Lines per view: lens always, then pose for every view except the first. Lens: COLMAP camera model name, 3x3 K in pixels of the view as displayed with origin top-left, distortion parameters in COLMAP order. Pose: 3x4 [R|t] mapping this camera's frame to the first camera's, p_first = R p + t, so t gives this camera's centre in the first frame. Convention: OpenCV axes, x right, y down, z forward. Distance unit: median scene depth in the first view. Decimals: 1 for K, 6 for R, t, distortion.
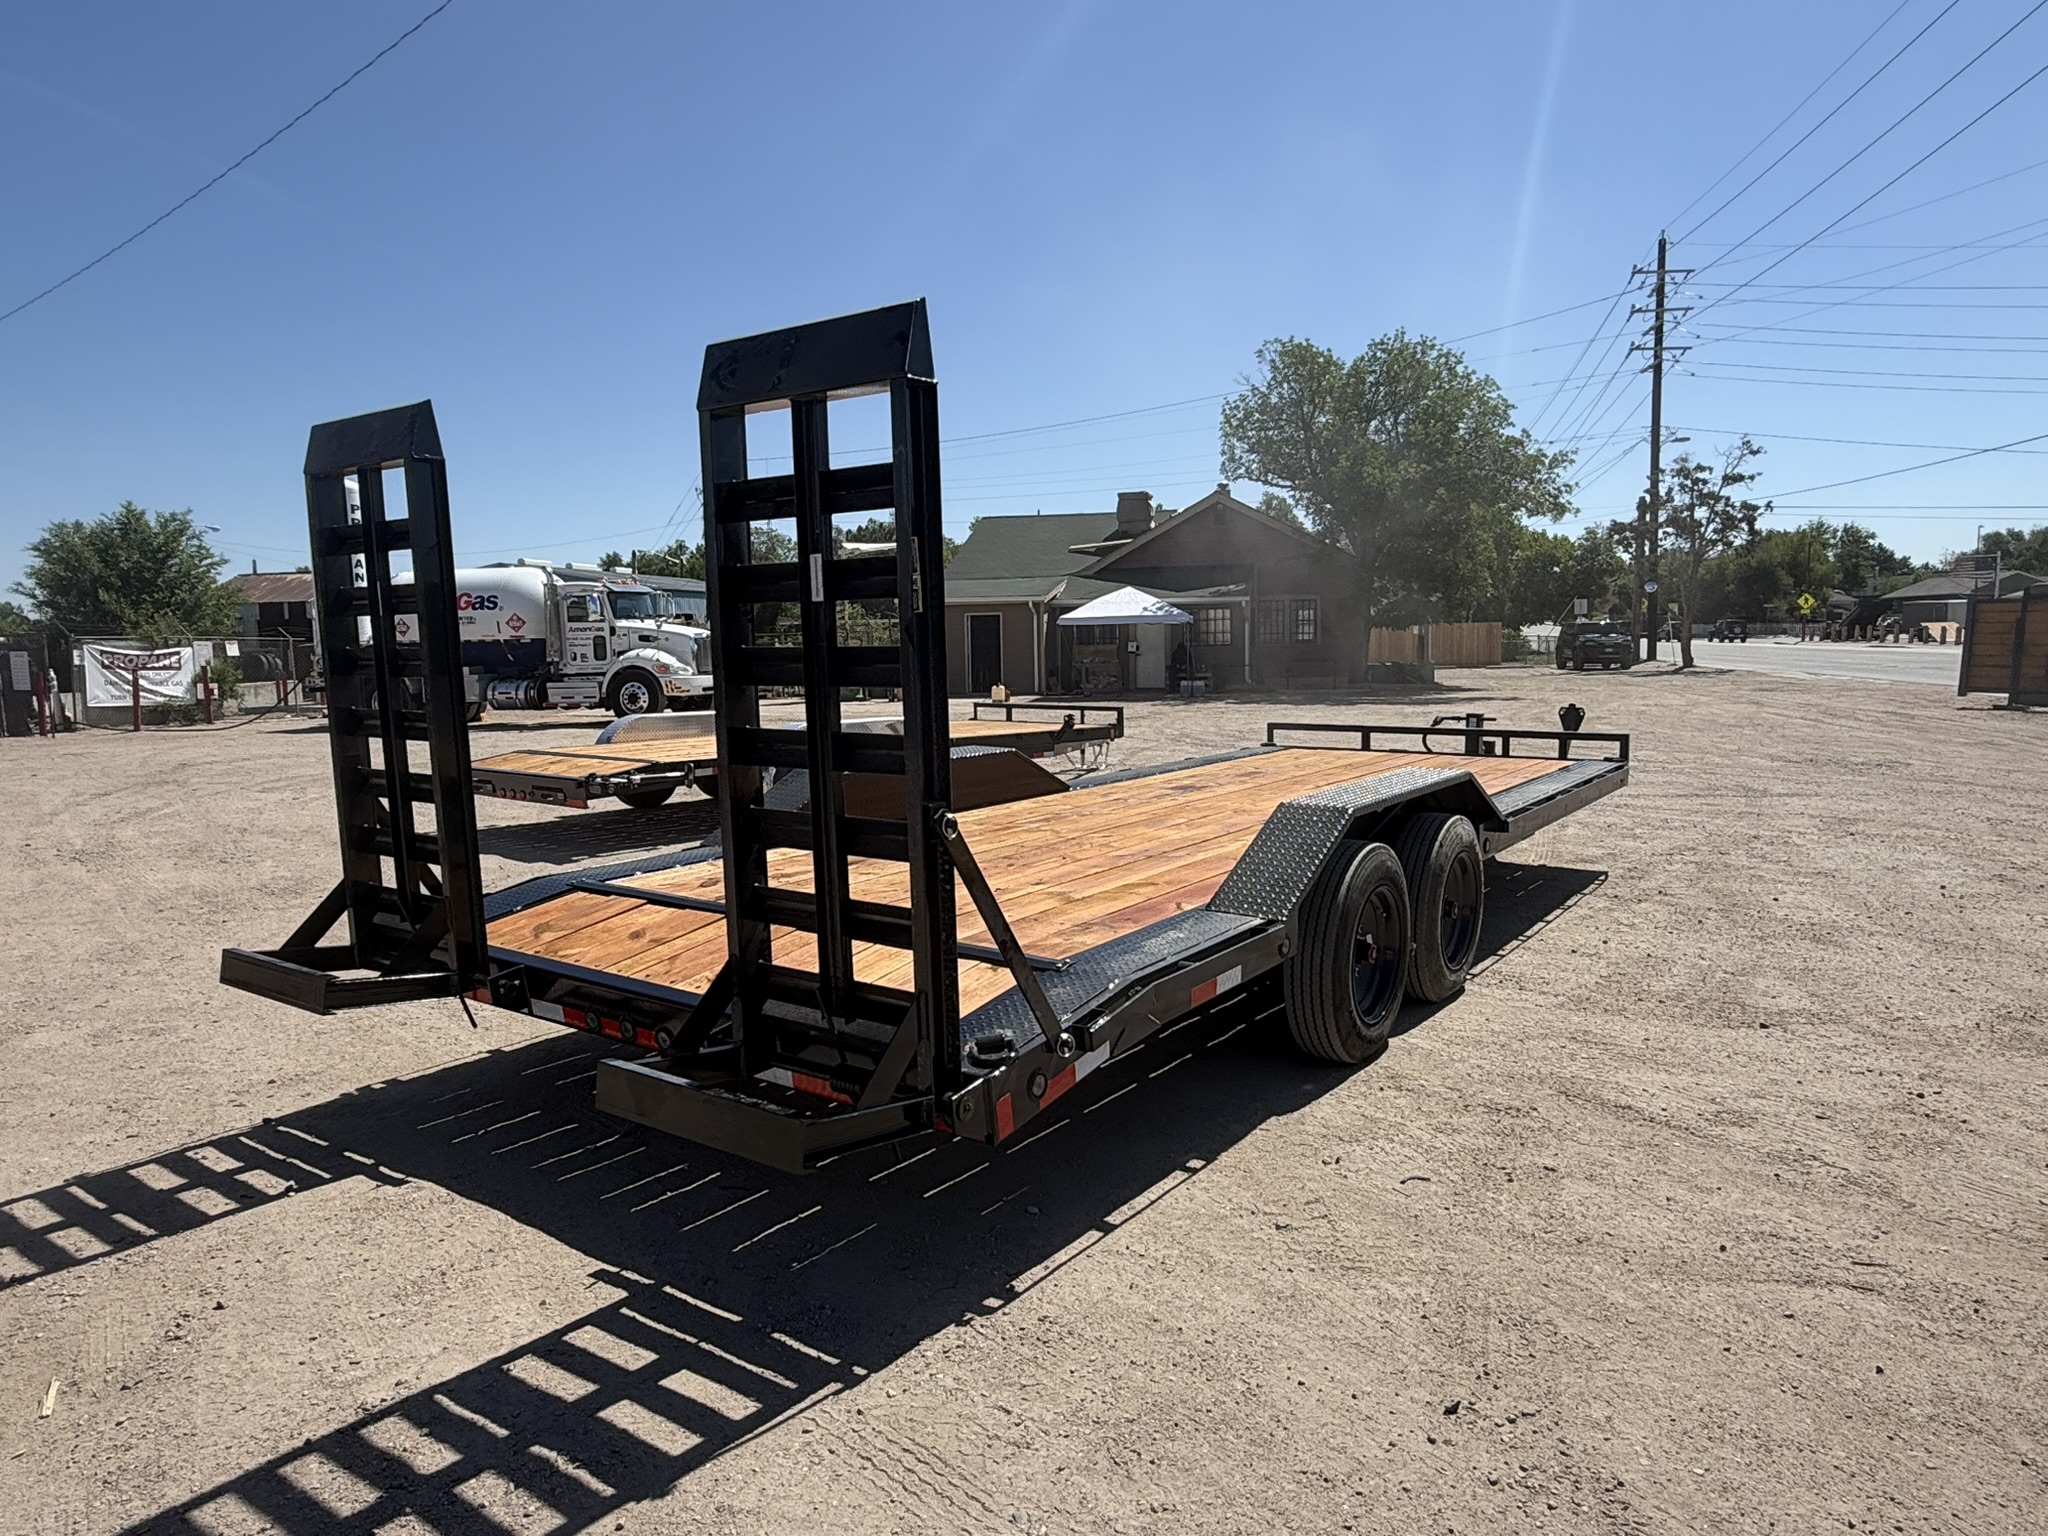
lens RADIAL K [[1314.3, 0, 1024.0], [0, 1314.3, 768.0], [0, 0, 1]] dist [-0.017922, -0.000727]
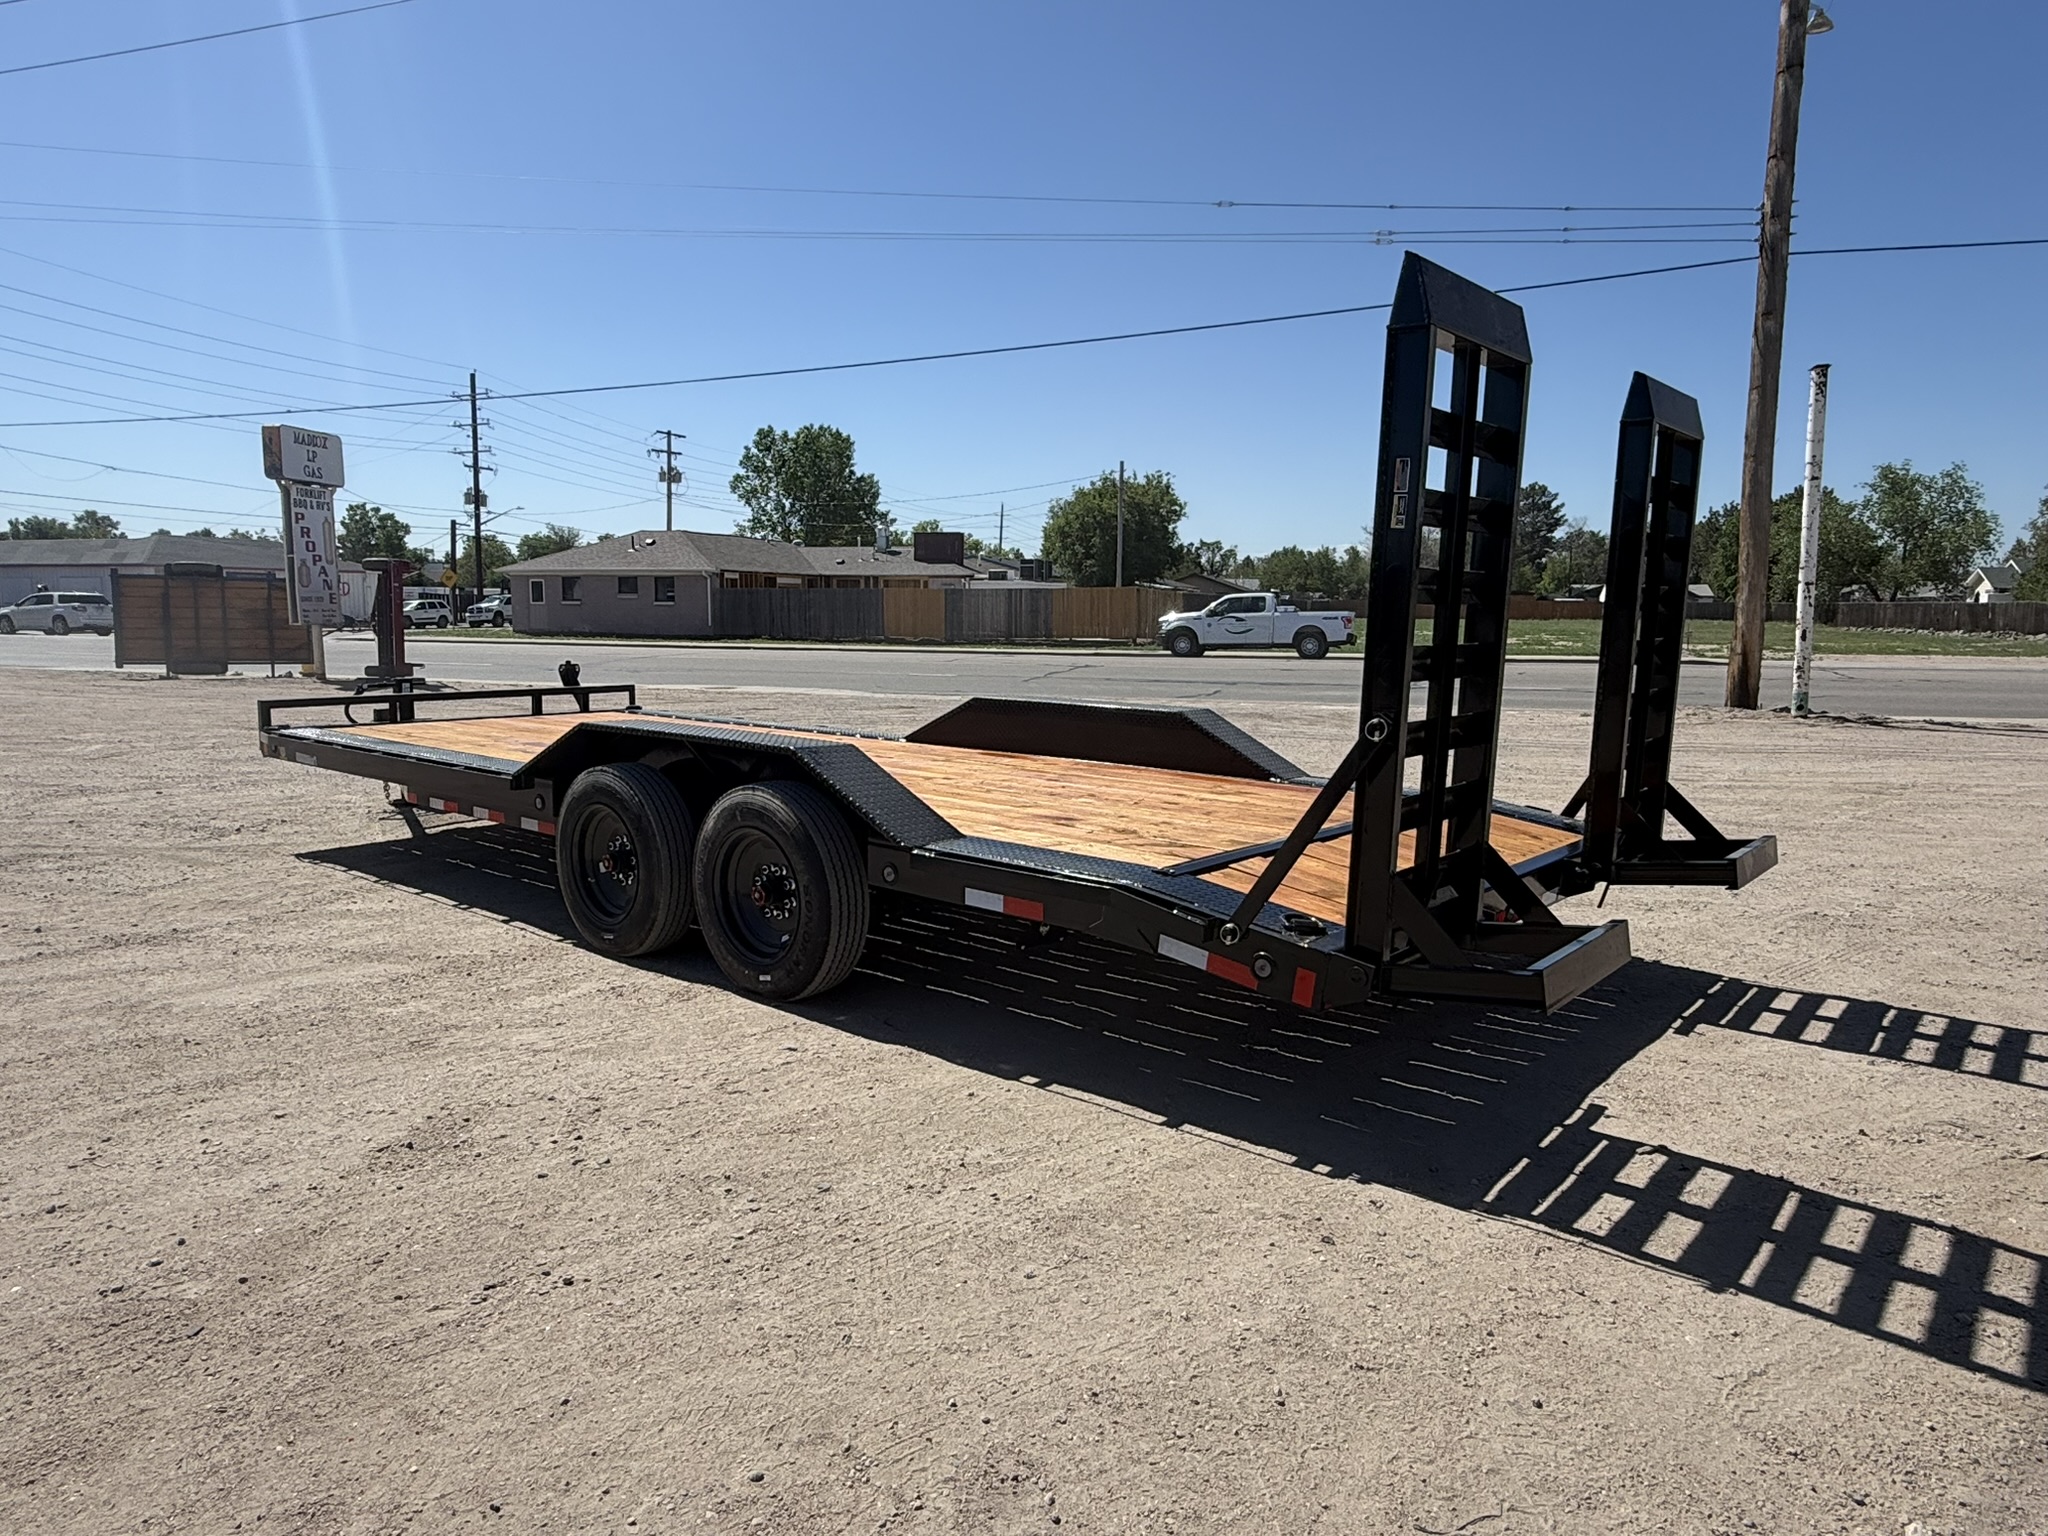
lens RADIAL K [[1308.7, 0, 1024.0], [0, 1308.7, 768.0], [0, 0, 1]] dist [-0.006611, -0.002943]
pose [[0.086335, -0.110485, 0.990121, -1.460194], [0.097522, 0.989996, 0.101968, -0.084857], [-0.991482, 0.087755, 0.096246, 1.298474]]
